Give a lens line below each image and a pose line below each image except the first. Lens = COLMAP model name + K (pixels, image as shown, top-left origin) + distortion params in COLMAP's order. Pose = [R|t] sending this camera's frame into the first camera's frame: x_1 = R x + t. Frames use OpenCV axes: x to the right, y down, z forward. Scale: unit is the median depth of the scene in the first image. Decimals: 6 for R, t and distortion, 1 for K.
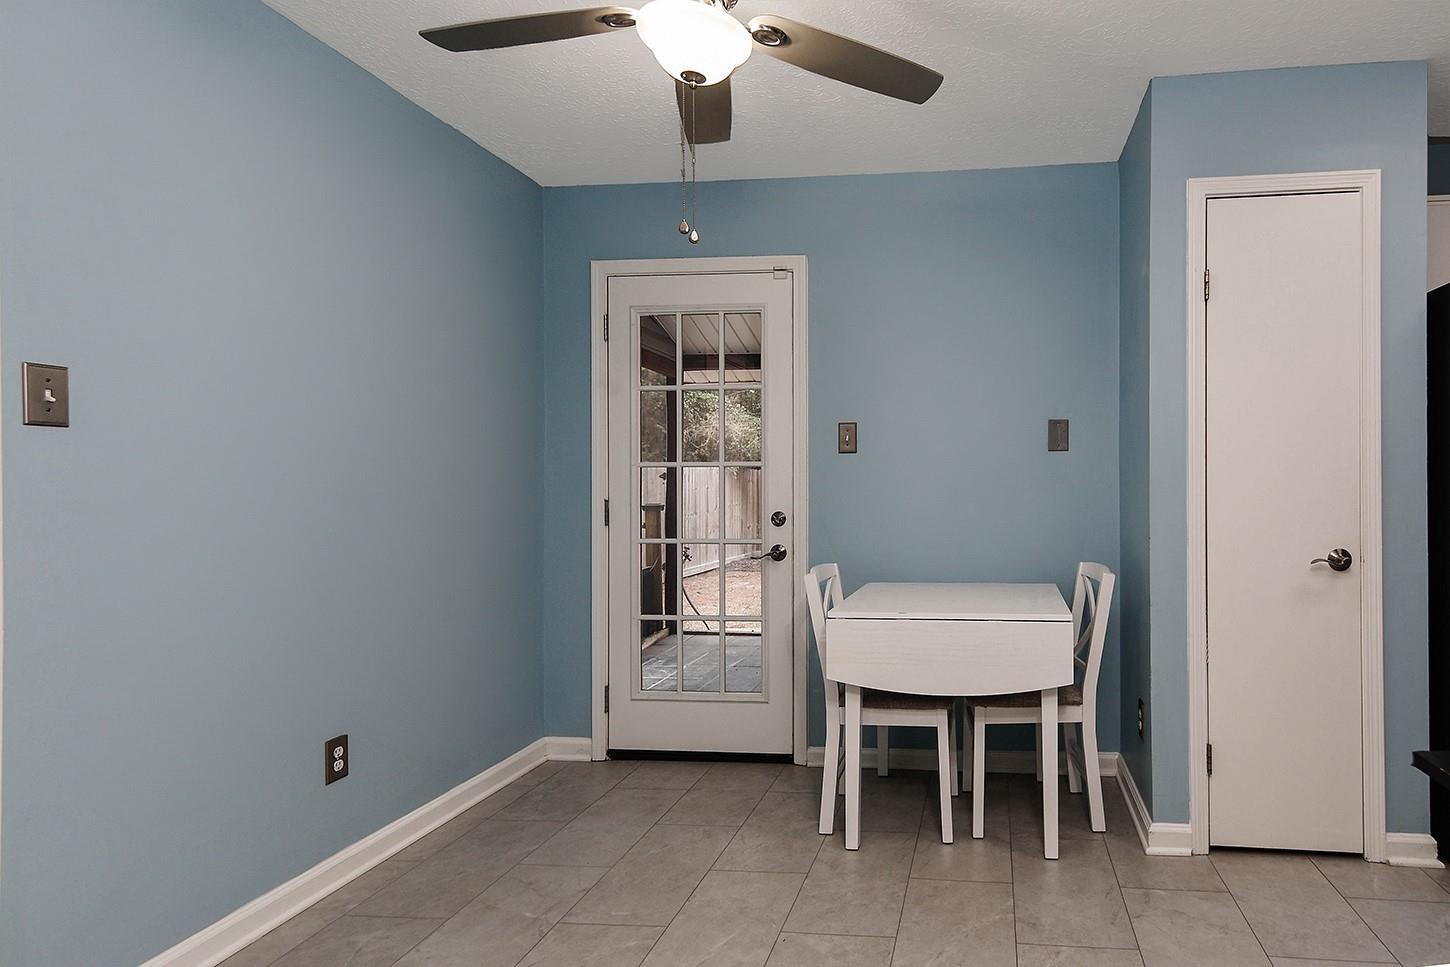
lens RADIAL K [[891.1, 0, 728.7], [0, 891.1, 482.9], [0, 0, 1]] dist [0.034032, 0.001016]
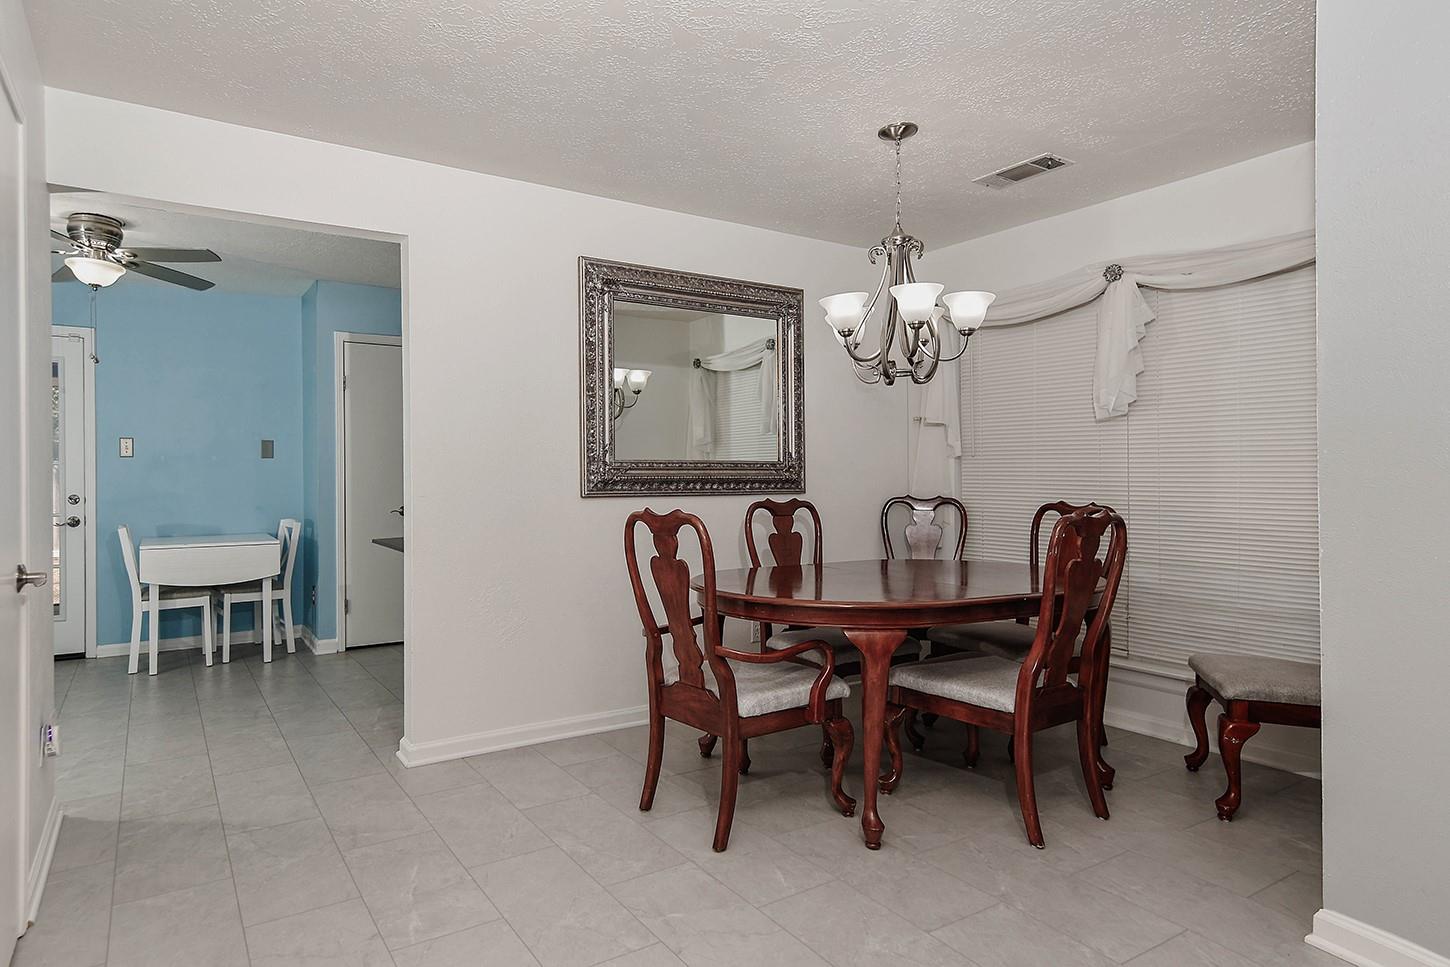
lens RADIAL K [[891.1, 0, 728.7], [0, 891.1, 482.9], [0, 0, 1]] dist [0.034032, 0.001016]
pose [[0.659132, -0.003295, 0.752020, -0.442266], [0.004956, 0.999988, 0.000037, 0.020720], [-0.752010, 0.003703, 0.659141, -1.028365]]
